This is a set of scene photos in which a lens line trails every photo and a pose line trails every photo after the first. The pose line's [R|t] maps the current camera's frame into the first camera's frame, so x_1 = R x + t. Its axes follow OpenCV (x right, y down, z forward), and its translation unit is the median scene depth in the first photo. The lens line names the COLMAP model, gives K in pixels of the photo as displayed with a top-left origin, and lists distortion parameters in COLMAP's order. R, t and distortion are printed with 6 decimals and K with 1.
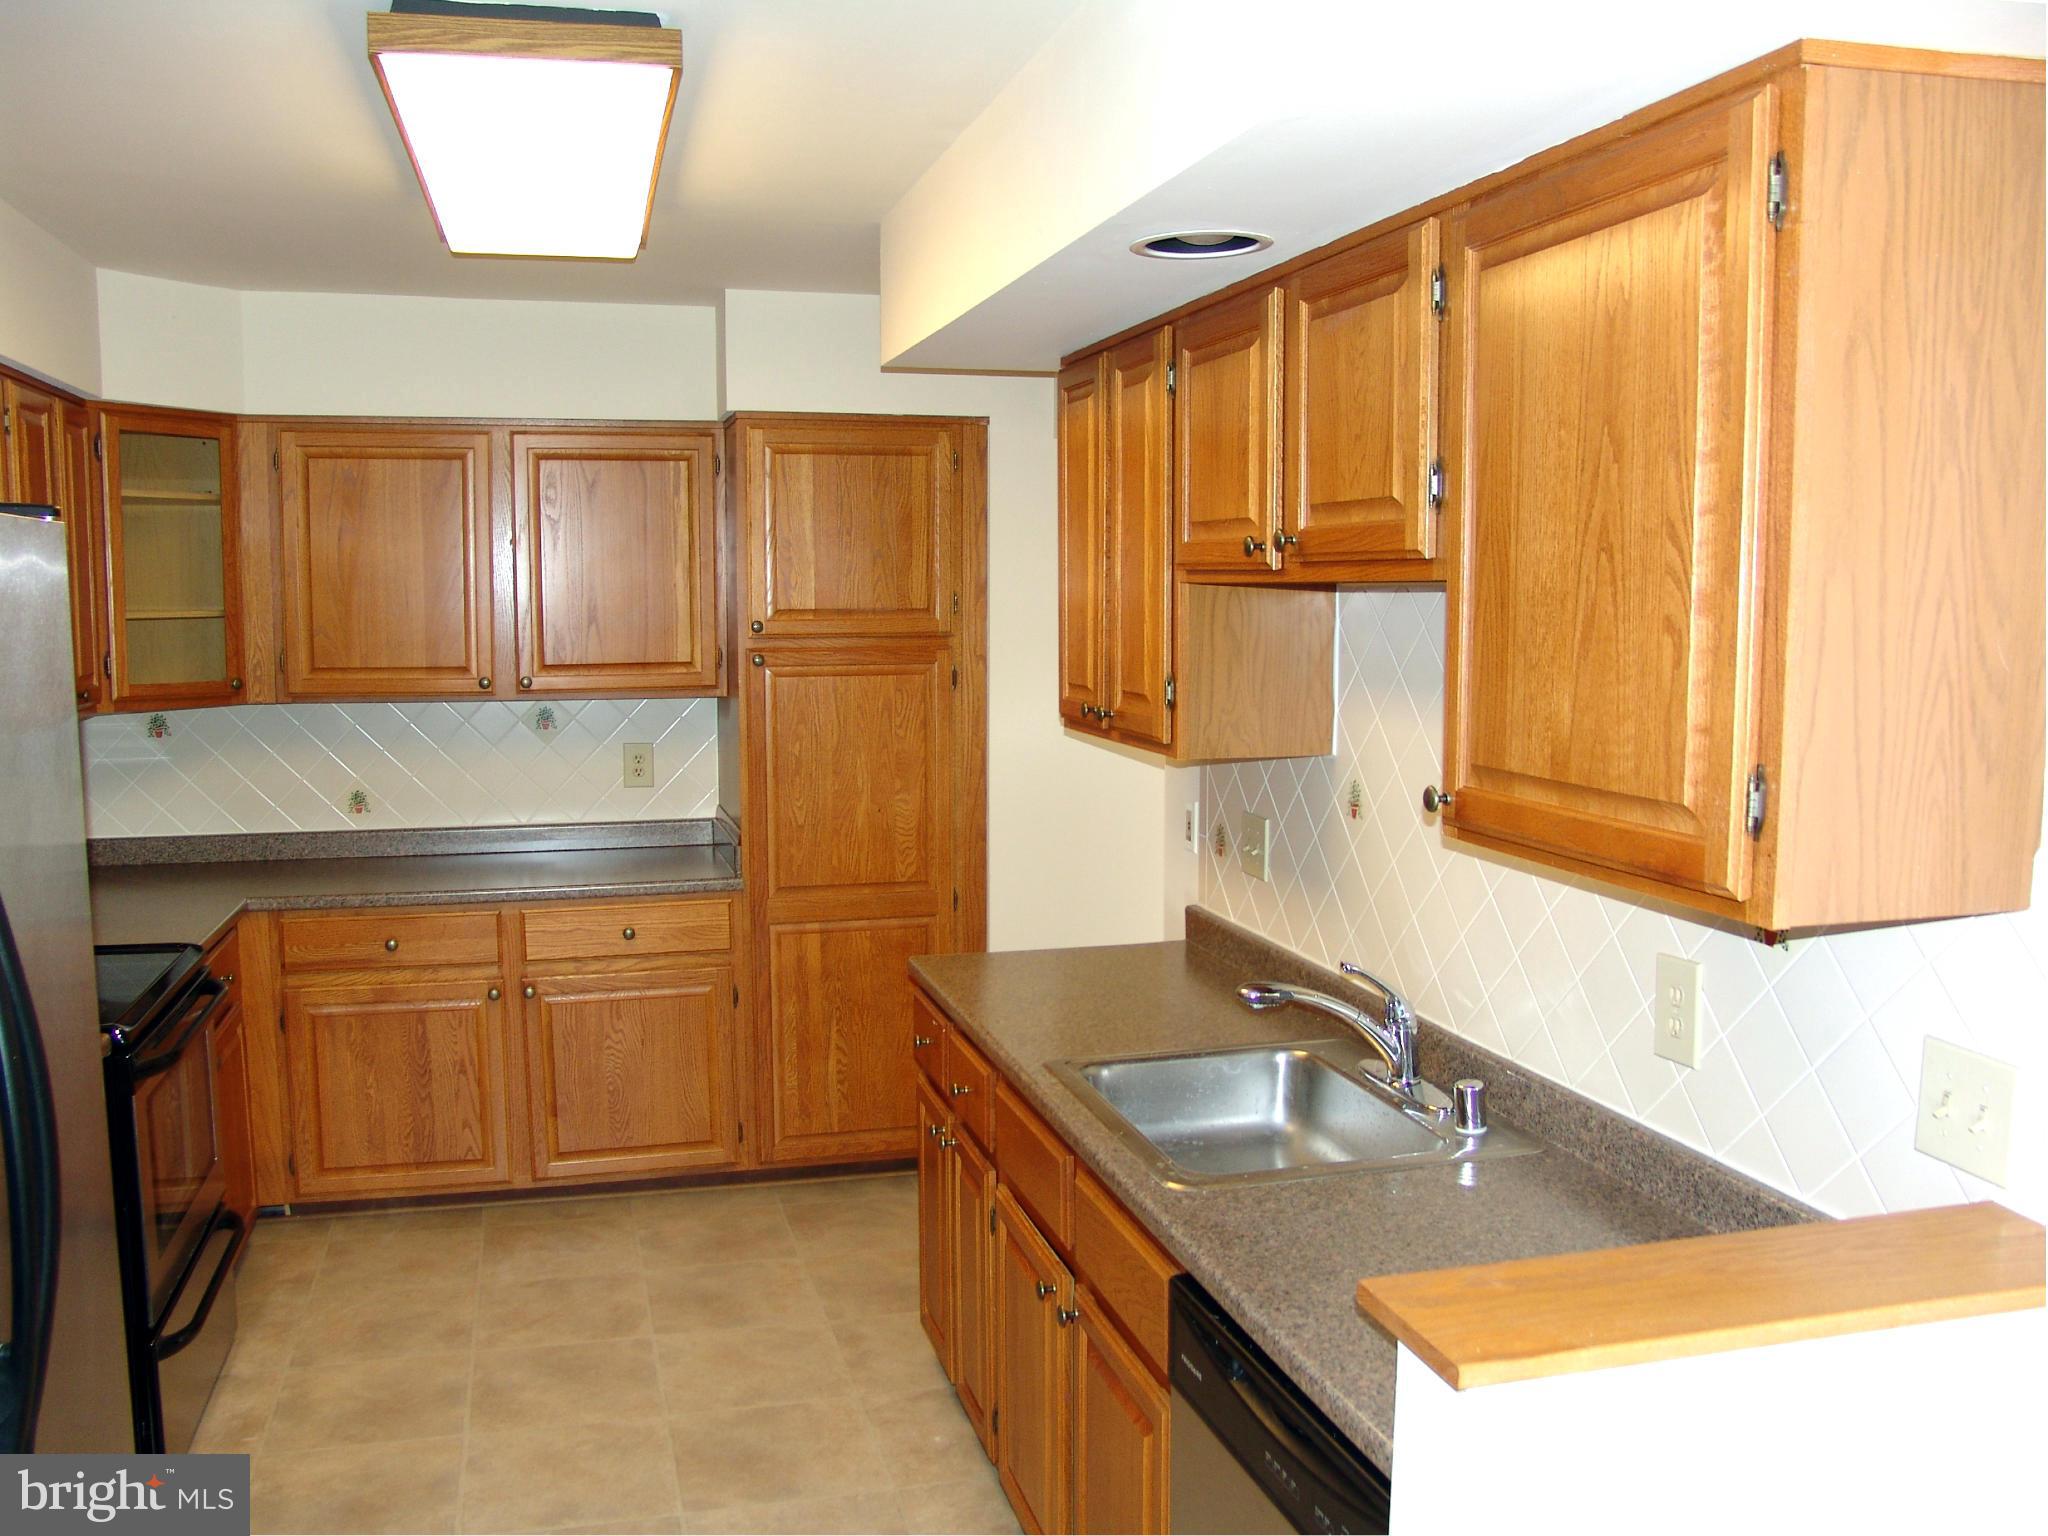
lens RADIAL K [[1721.1, 0, 1024.7], [0, 1721.1, 801.4], [0, 0, 1]] dist [-0.157509, 0.154309]
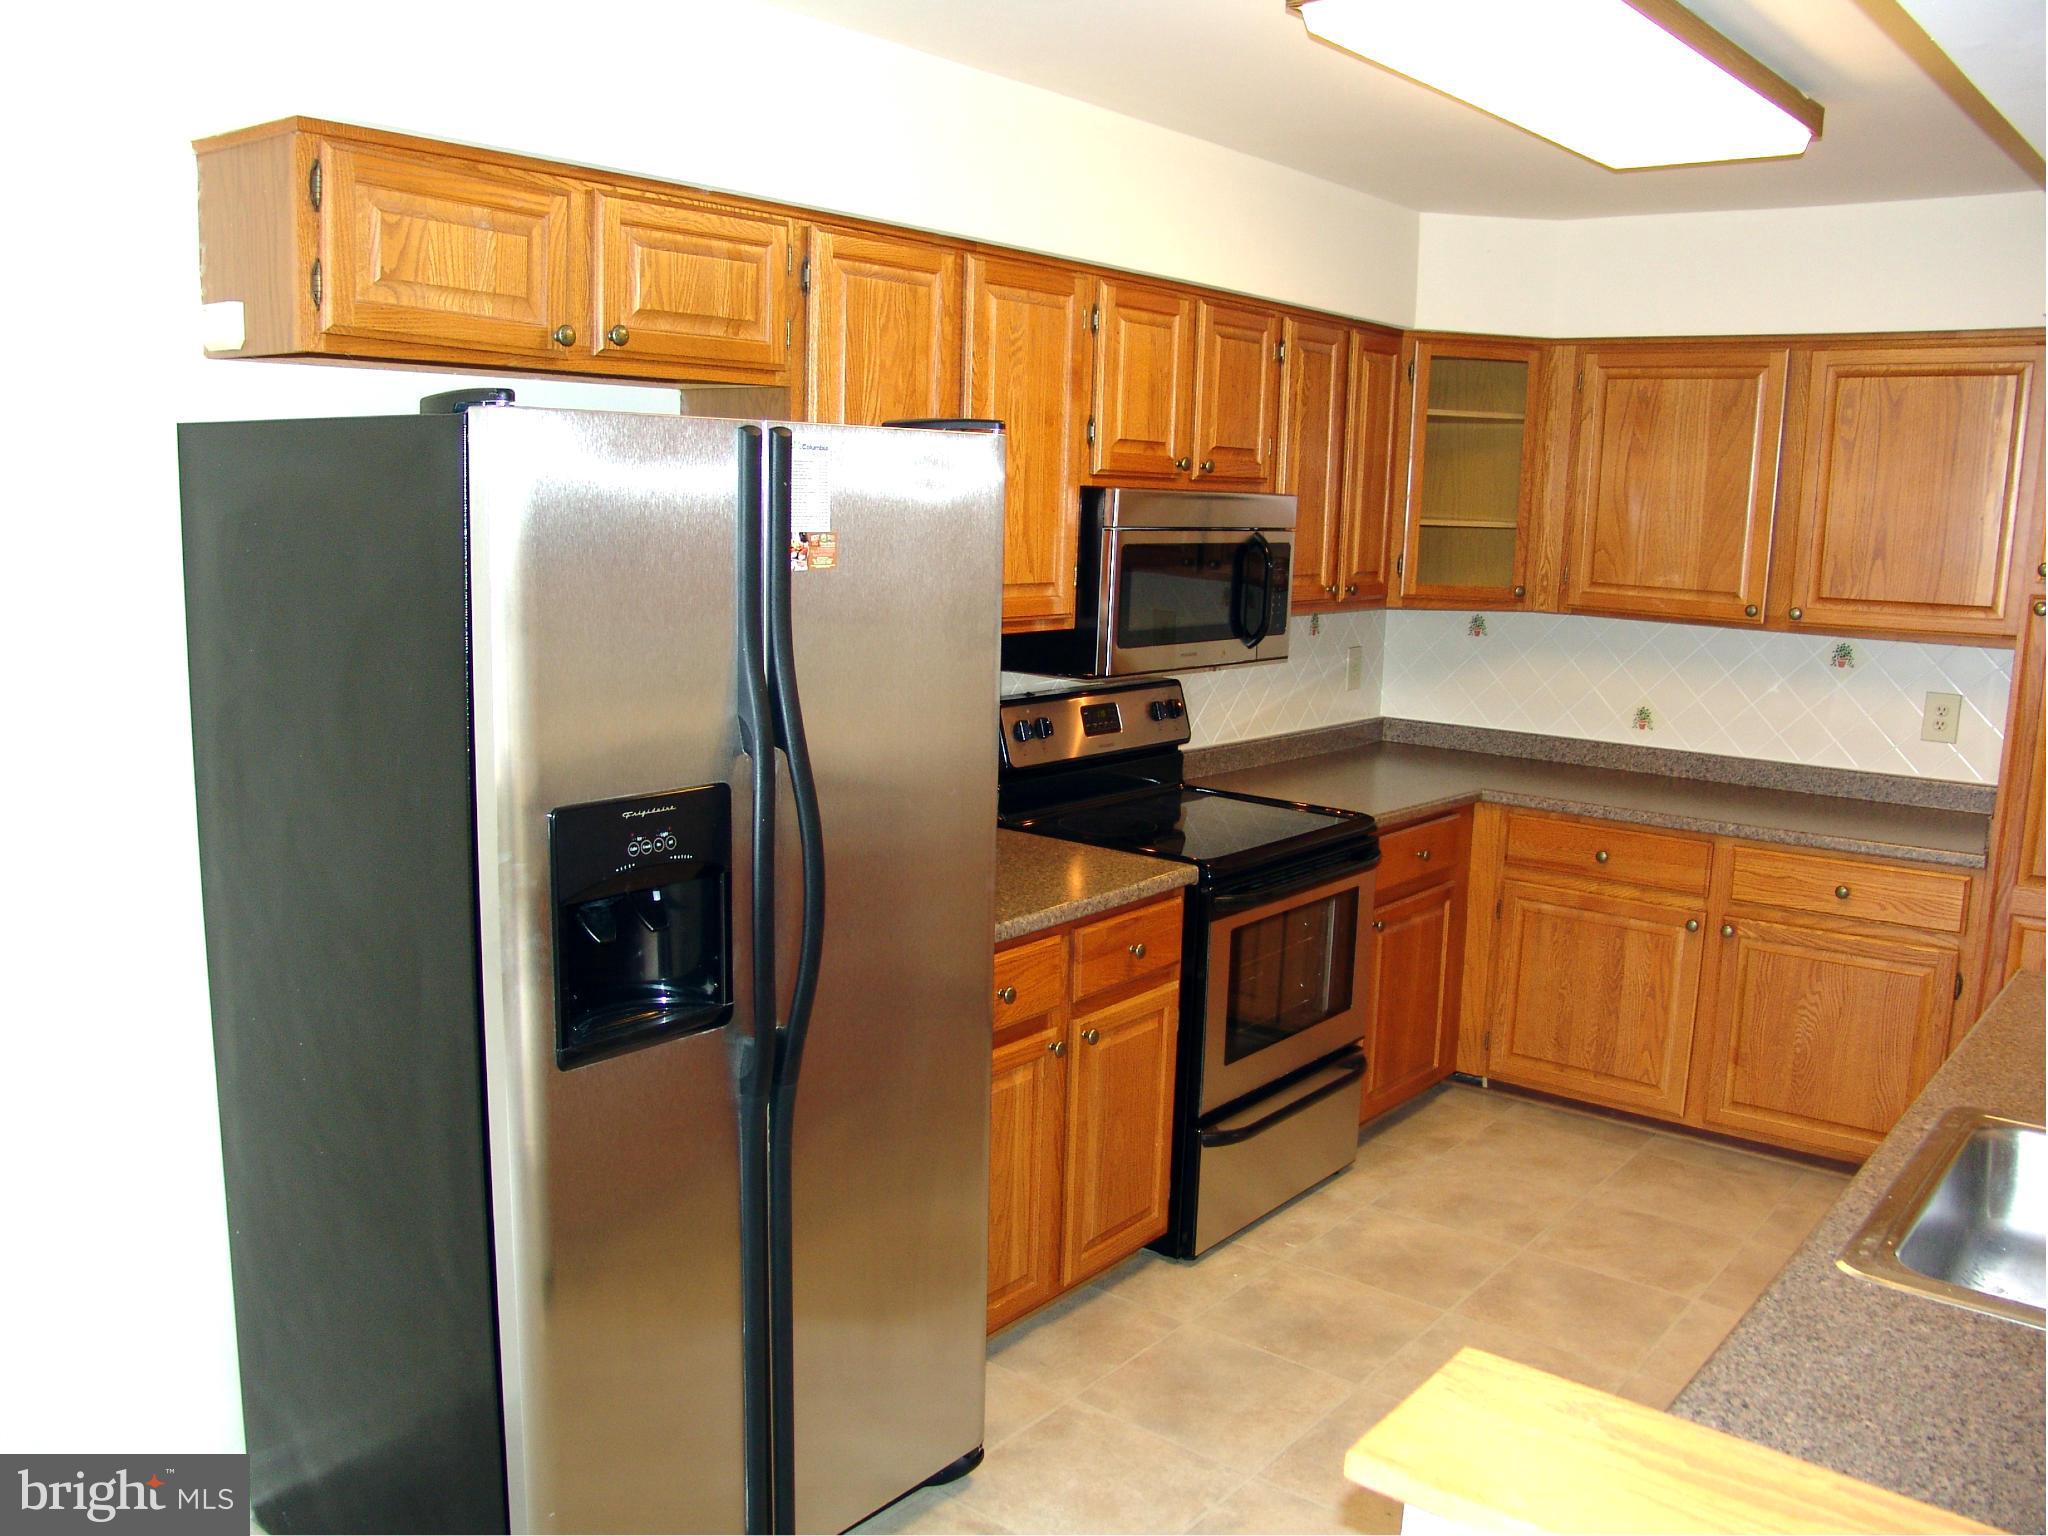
lens RADIAL K [[1721.1, 0, 1024.7], [0, 1721.1, 801.4], [0, 0, 1]] dist [-0.157509, 0.154309]
pose [[0.588884, 0.156445, -0.792932, 0.223677], [-0.119430, 0.987160, 0.106070, -0.014971], [0.799345, 0.032237, 0.600007, 0.100238]]
